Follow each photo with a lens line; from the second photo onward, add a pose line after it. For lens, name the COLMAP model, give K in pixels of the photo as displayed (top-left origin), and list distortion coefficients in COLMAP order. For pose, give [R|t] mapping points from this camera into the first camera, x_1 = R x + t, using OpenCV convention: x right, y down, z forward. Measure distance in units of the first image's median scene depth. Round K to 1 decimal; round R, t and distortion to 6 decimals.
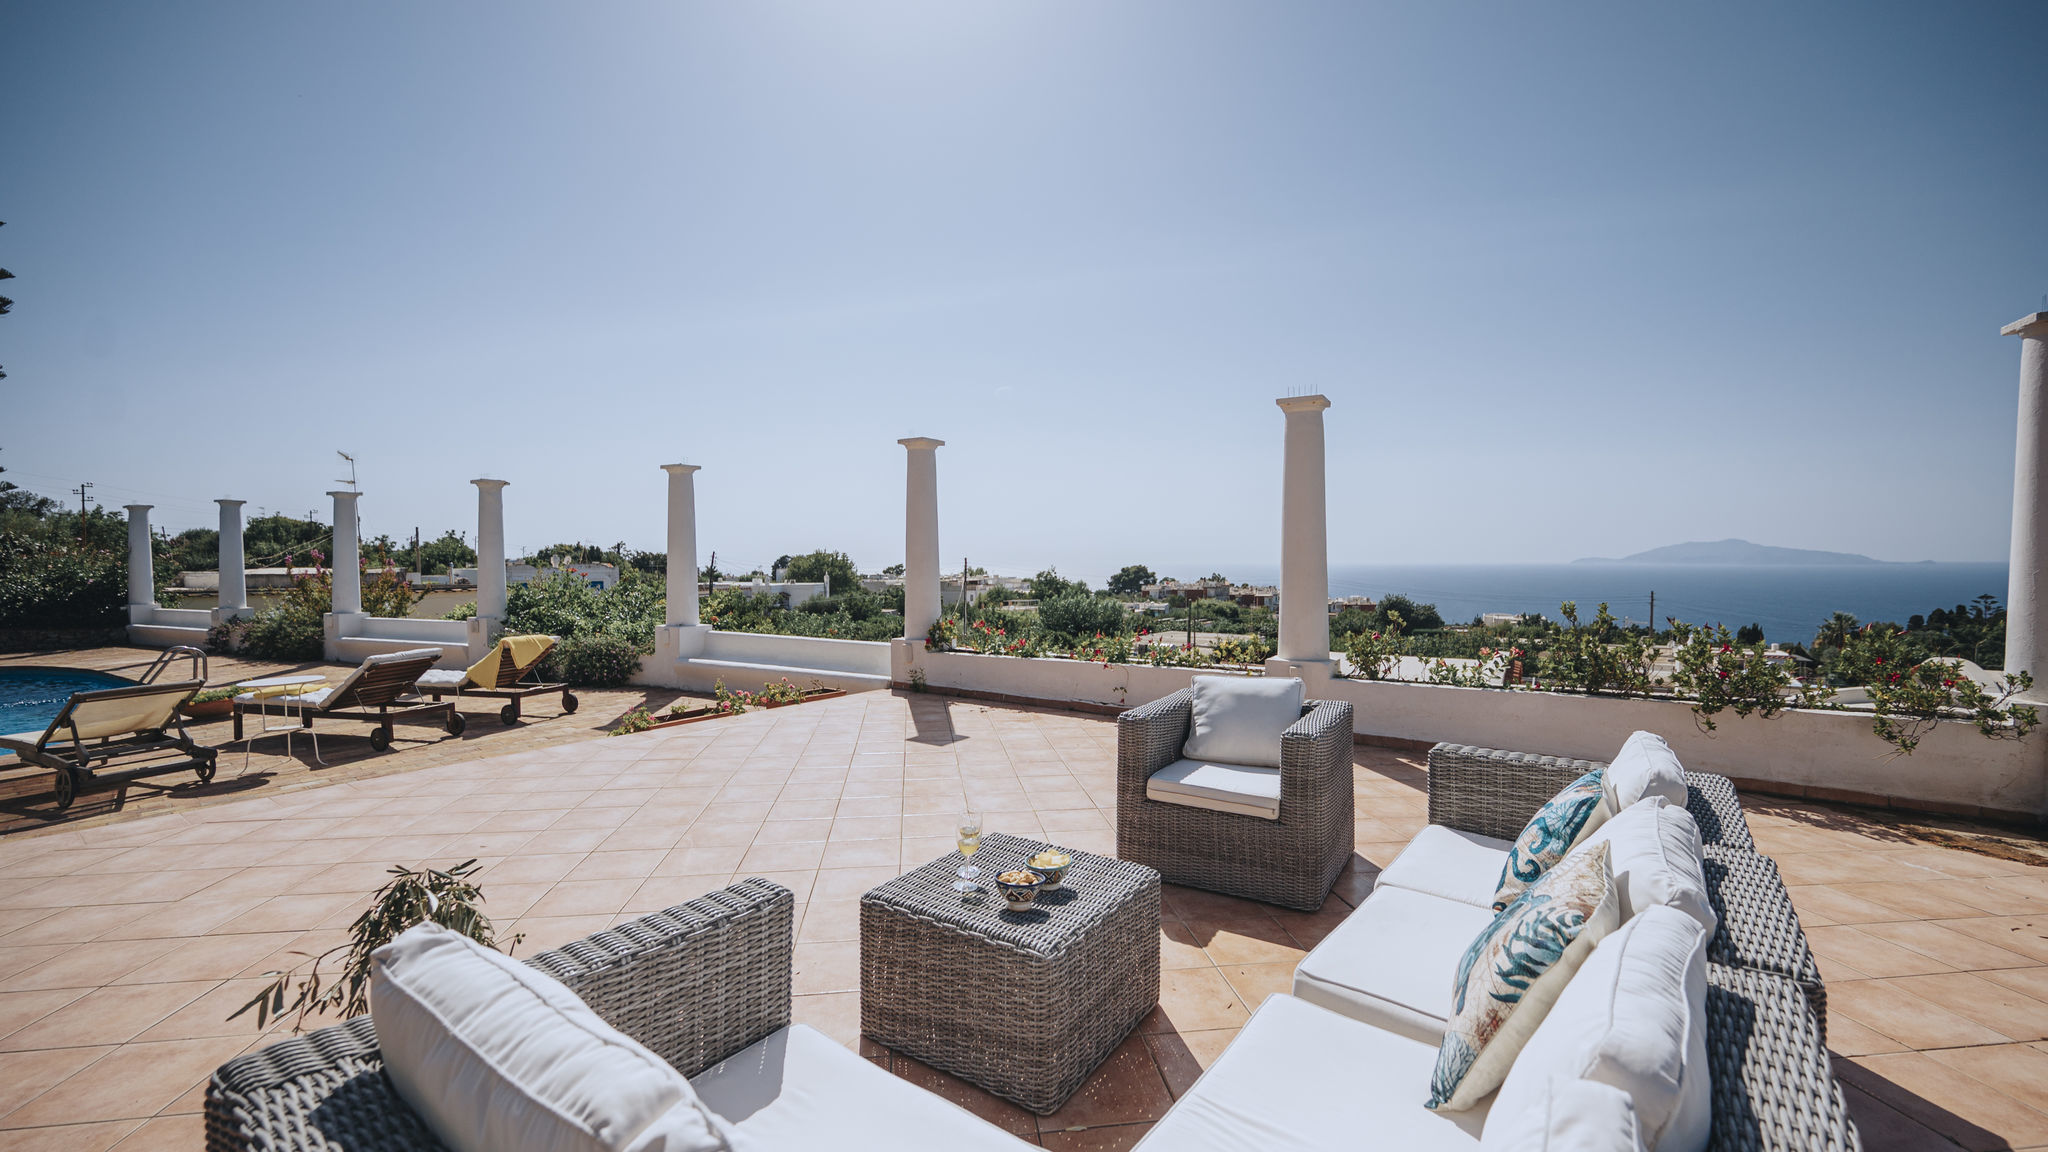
lens RADIAL K [[809.9, 0, 1014.7], [0, 809.9, 577.2], [0, 0, 1]] dist [-0.001606, -0.000190]
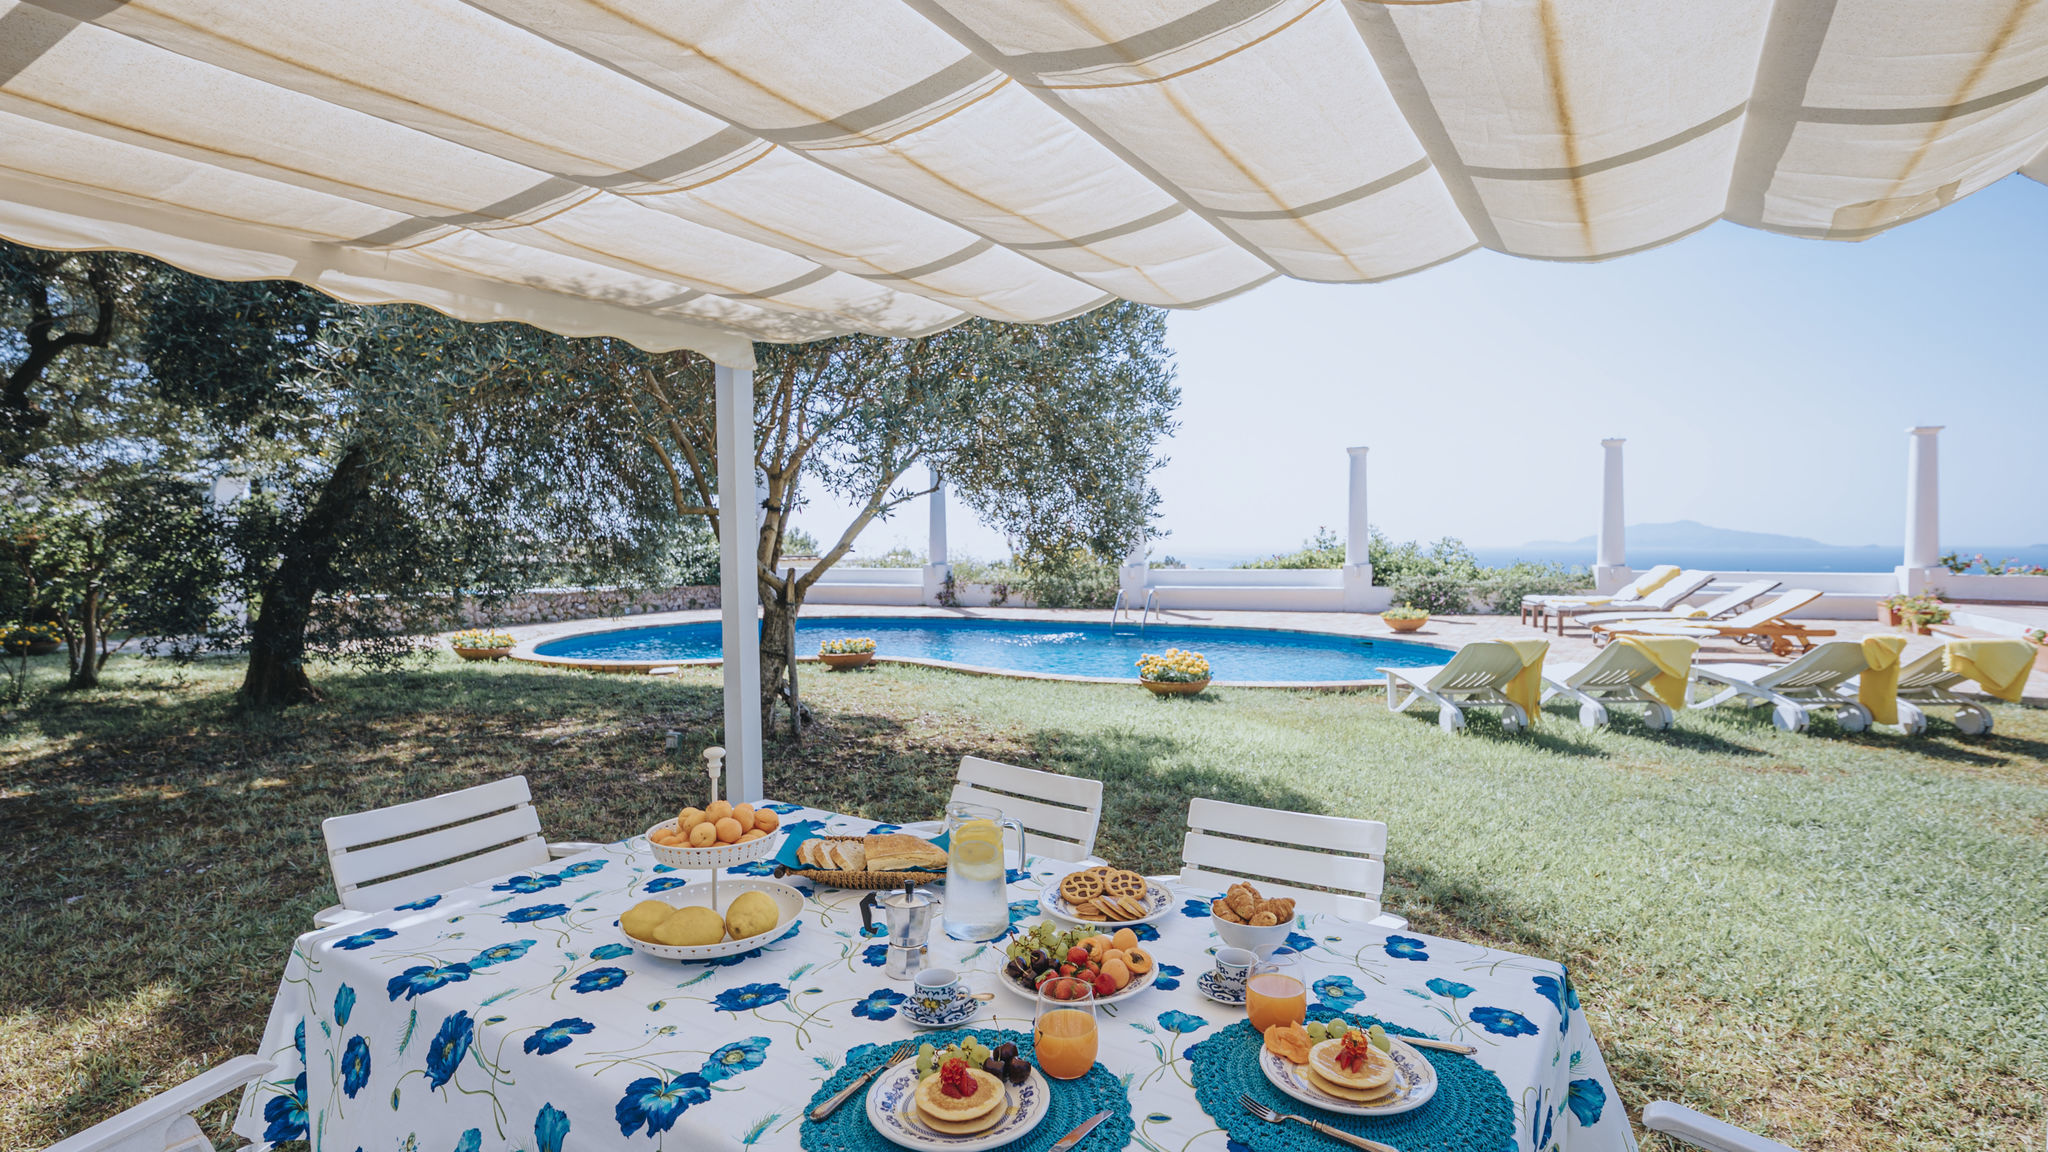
lens RADIAL K [[972.0, 0, 1054.9], [0, 972.0, 573.1], [0, 0, 1]] dist [0.000496, -0.001065]
pose [[0.986196, -0.003185, 0.165550, -3.565352], [0.001158, 0.999923, 0.012339, 0.116911], [-0.165577, -0.011977, 0.986124, -0.786618]]
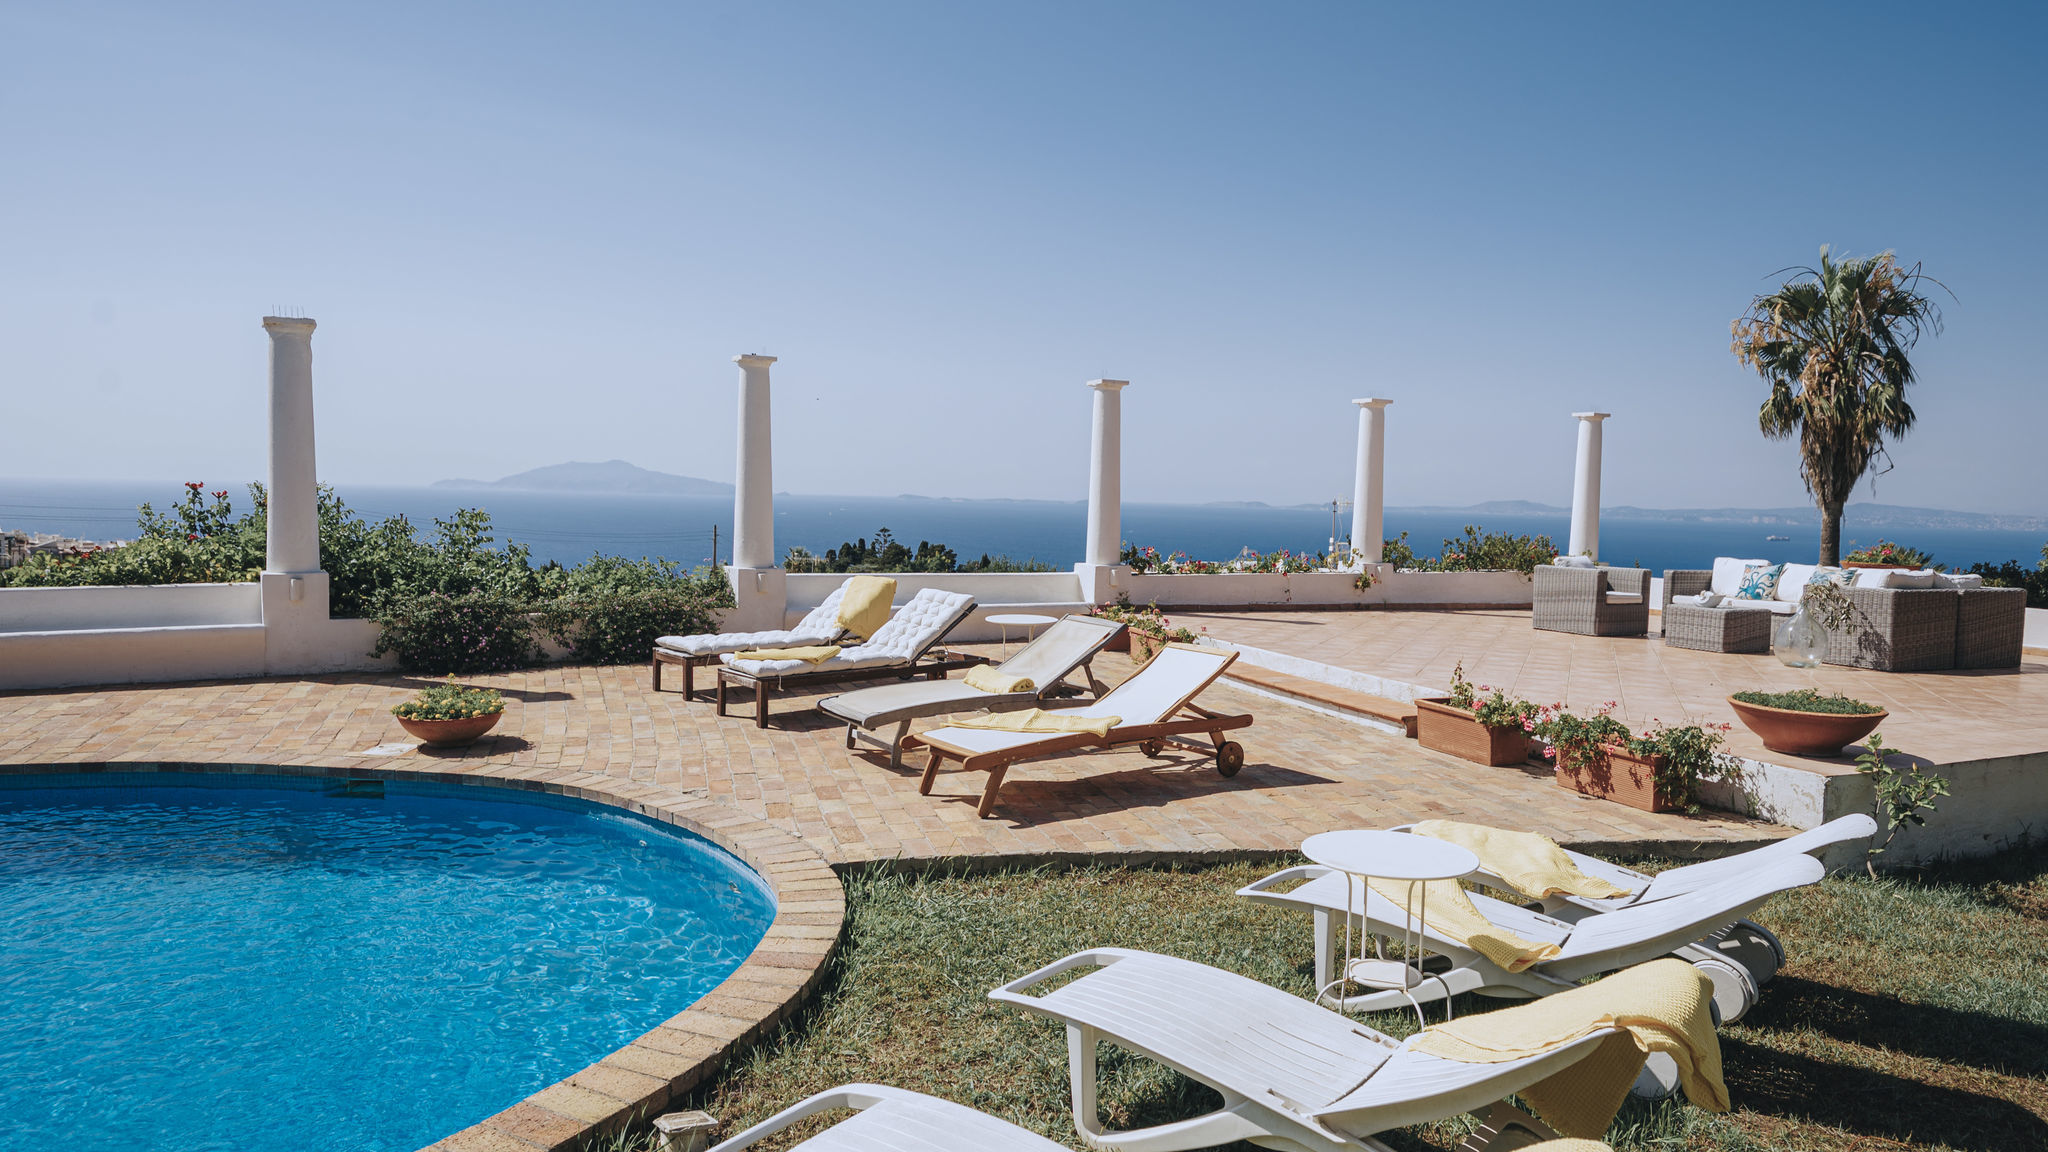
lens RADIAL K [[1298.4, 0, 1024.4], [0, 1298.4, 586.7], [0, 0, 1]] dist [-0.002299, 0.002682]
pose [[0.508863, -0.044228, 0.859711, -3.130319], [-0.009799, 0.998317, 0.057159, 0.010808], [-0.860792, -0.037510, 0.507573, 0.411474]]
